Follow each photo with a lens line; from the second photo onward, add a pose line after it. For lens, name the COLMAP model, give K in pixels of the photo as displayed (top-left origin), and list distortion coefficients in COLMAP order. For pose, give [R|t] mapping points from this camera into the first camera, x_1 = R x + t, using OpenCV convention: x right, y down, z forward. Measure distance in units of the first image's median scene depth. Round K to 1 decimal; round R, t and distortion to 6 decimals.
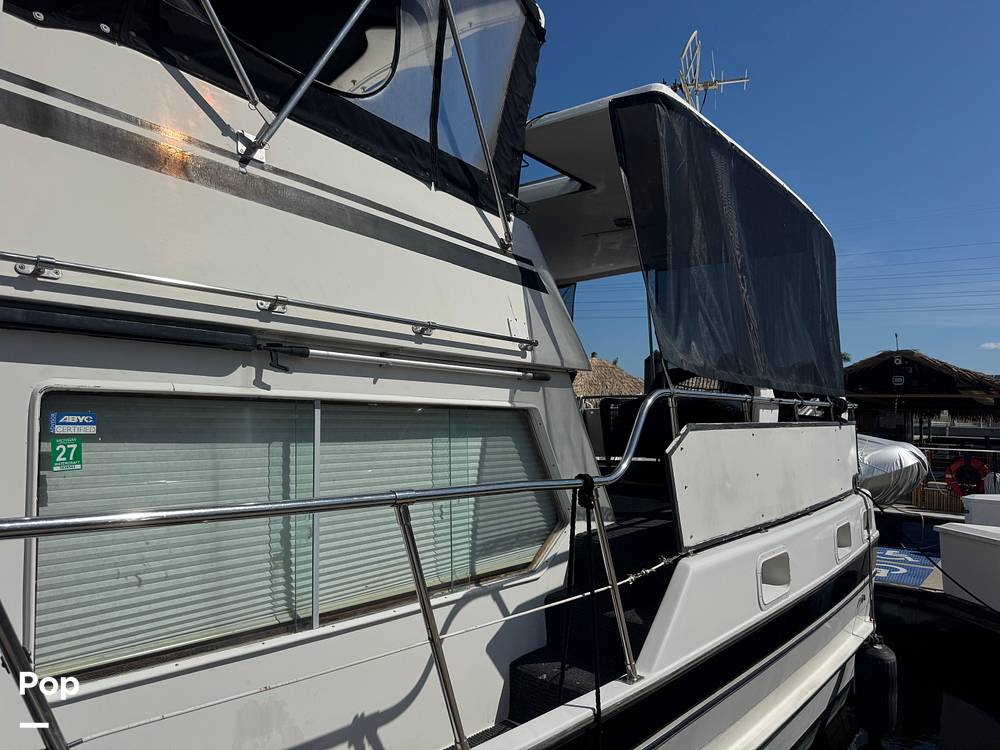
lens RADIAL K [[738.3, 0, 499.1], [0, 738.3, 383.2], [0, 0, 1]] dist [0.057208, -0.055310]
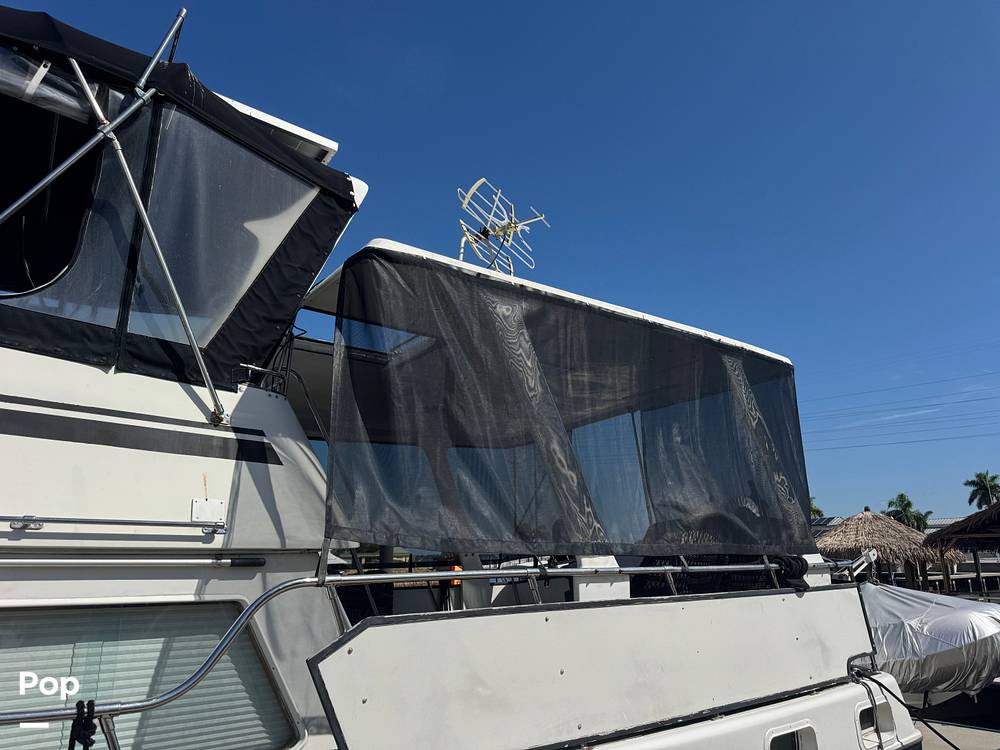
lens RADIAL K [[738.3, 0, 505.5], [0, 738.3, 371.8], [0, 0, 1]] dist [0.057208, -0.055310]
pose [[0.967175, -0.098717, -0.234154, 0.598830], [0.046366, 0.974545, -0.219343, -0.021285], [0.249847, 0.201287, 0.947133, 0.185827]]
